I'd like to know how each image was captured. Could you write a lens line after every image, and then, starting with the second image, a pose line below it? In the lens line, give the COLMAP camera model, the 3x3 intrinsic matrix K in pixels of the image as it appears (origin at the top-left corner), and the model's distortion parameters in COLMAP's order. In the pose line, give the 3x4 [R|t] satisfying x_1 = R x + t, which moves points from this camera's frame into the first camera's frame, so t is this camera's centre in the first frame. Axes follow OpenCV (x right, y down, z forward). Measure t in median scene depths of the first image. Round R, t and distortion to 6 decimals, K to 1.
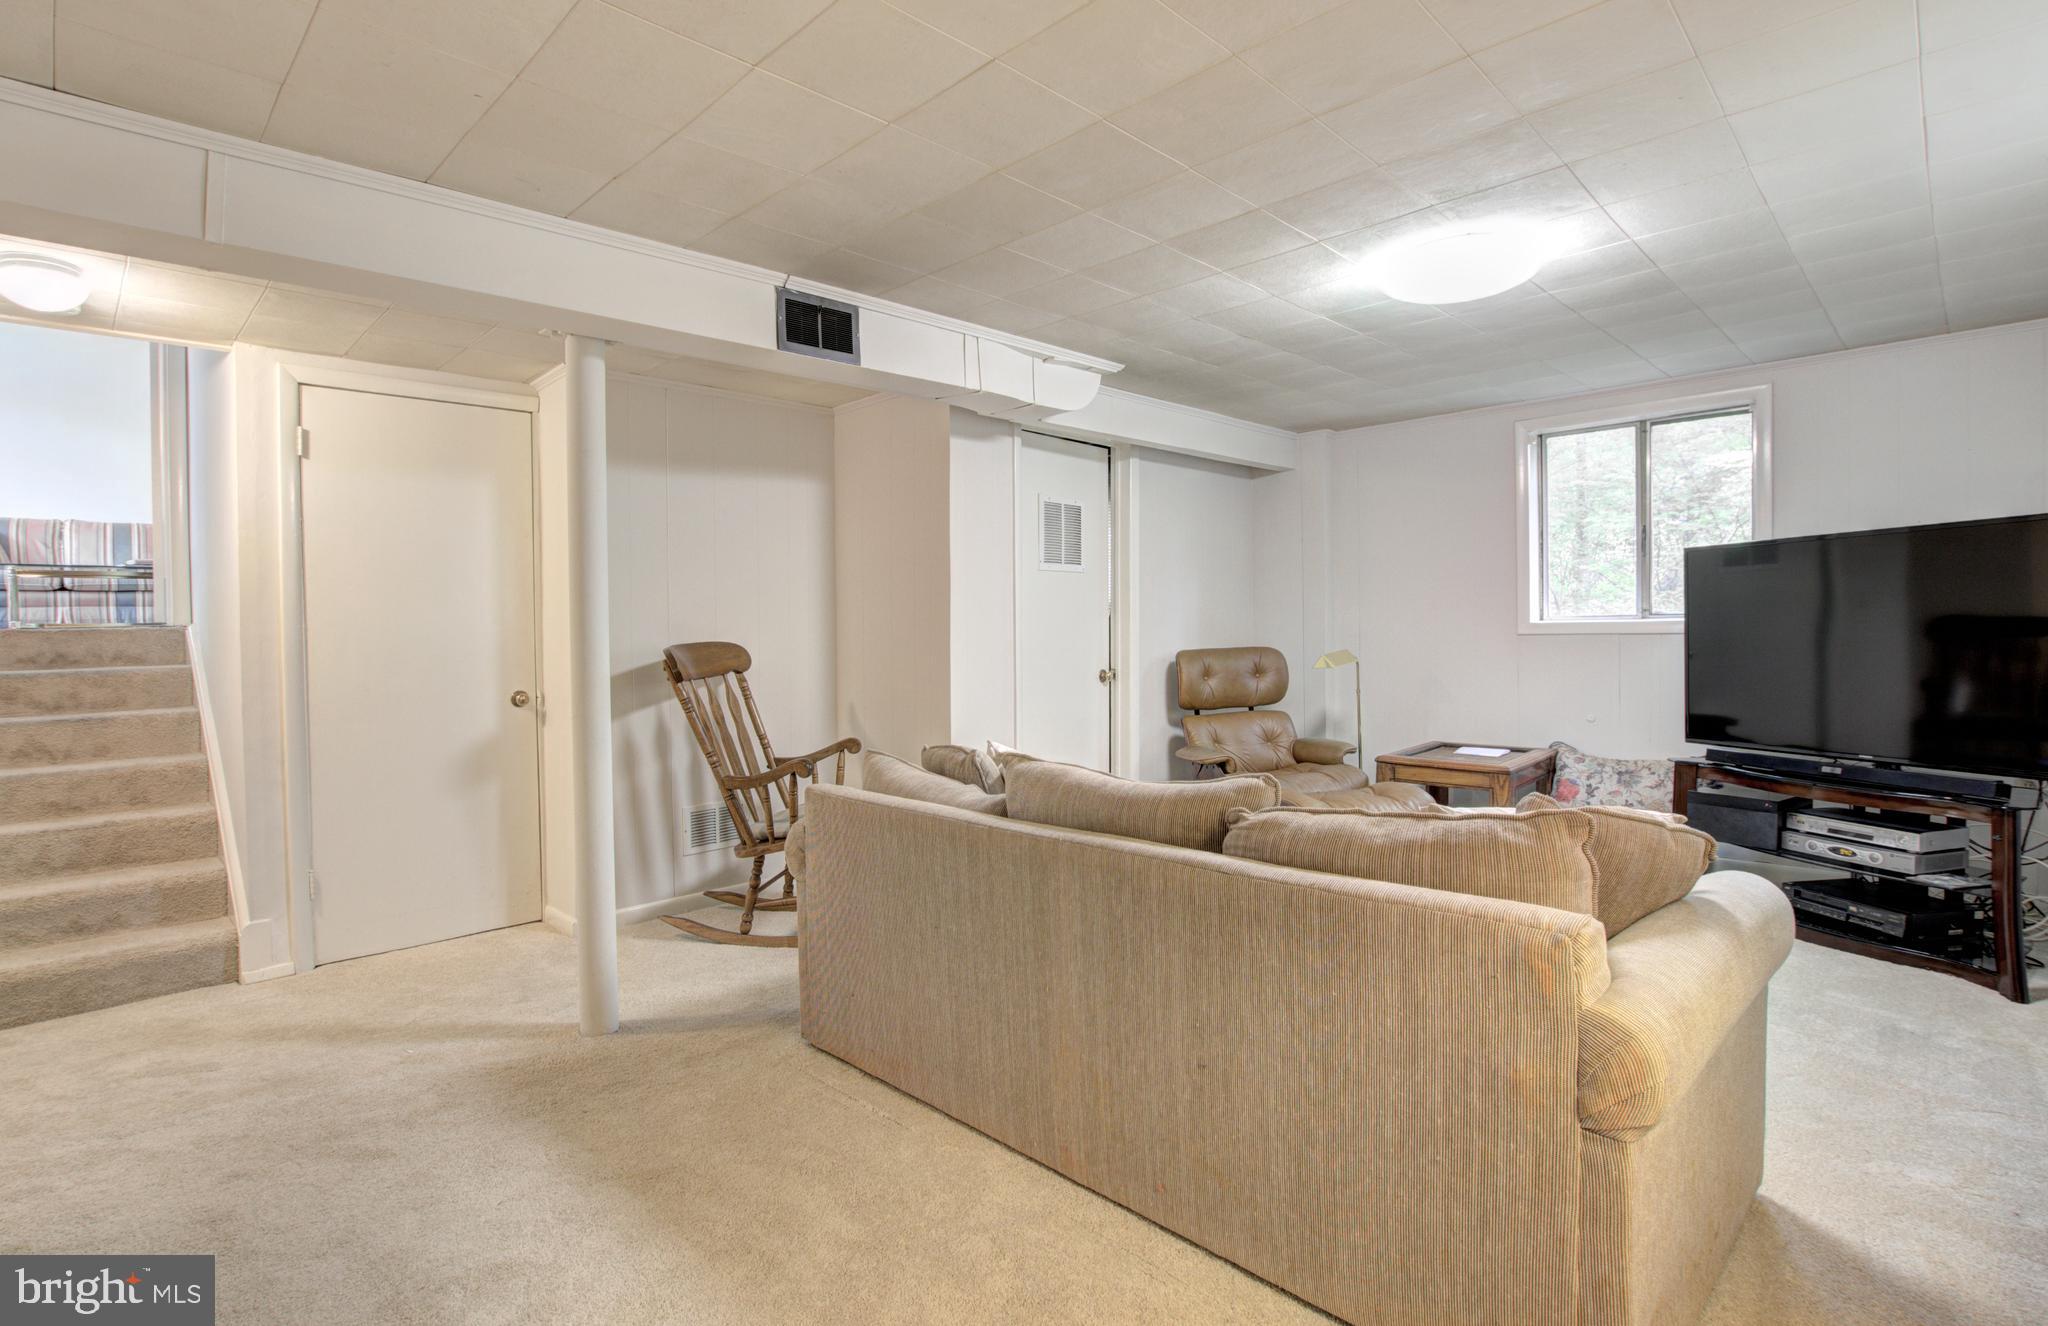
lens RADIAL K [[999.4, 0, 1024.0], [0, 999.4, 663.0], [0, 0, 1]] dist [-0.024523, -0.000066]
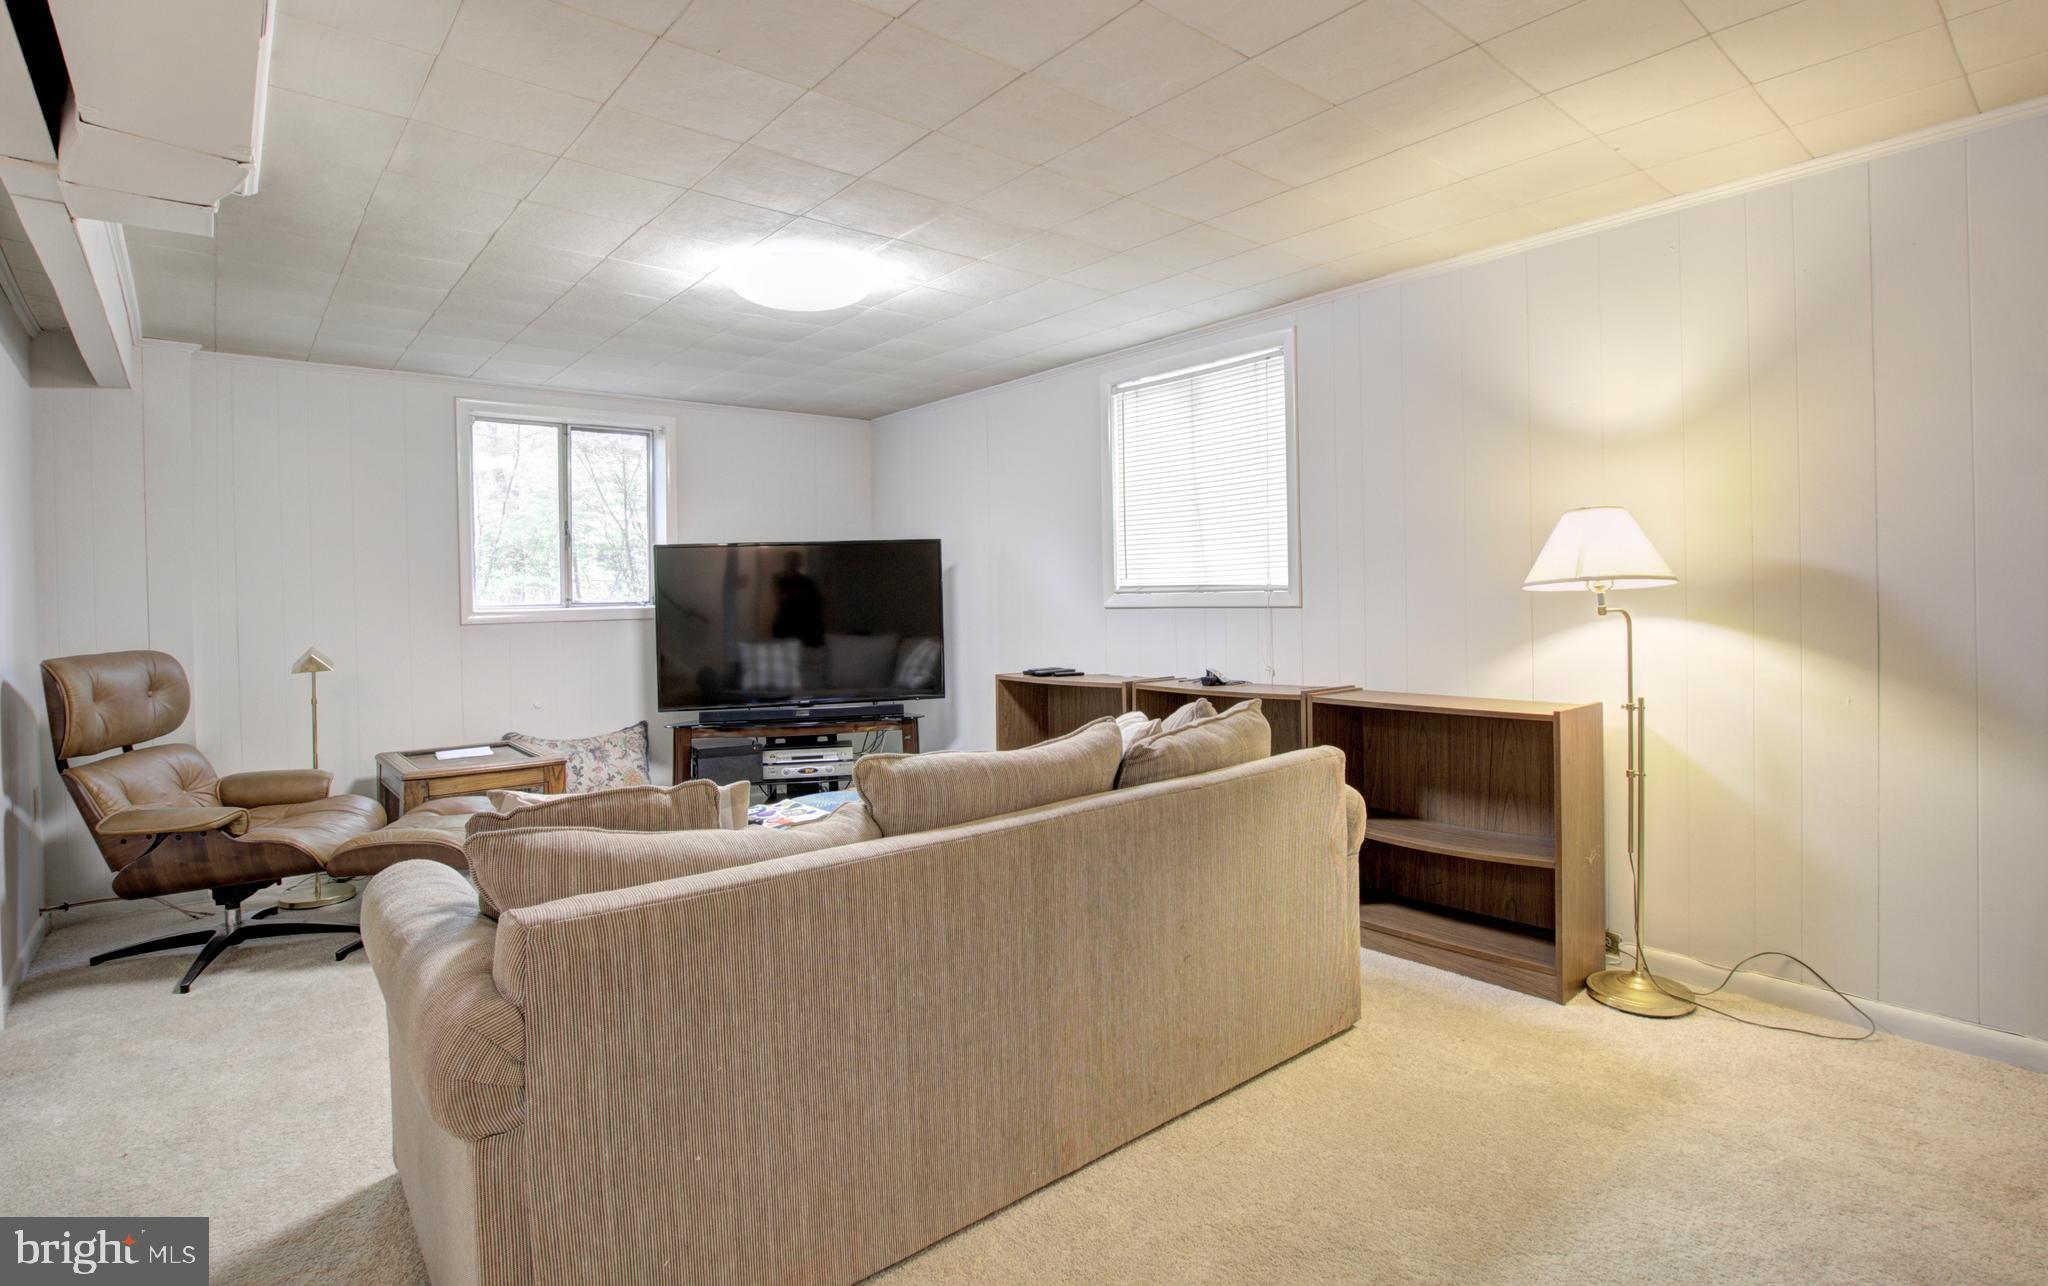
lens RADIAL K [[984.8, 0, 1021.4], [0, 984.8, 625.0], [0, 0, 1]] dist [-0.000813, -0.000152]
pose [[0.091372, -0.014447, 0.995712, -0.445009], [0.057104, 0.998325, 0.009244, -0.008309], [-0.994178, 0.056014, 0.092044, 0.464951]]
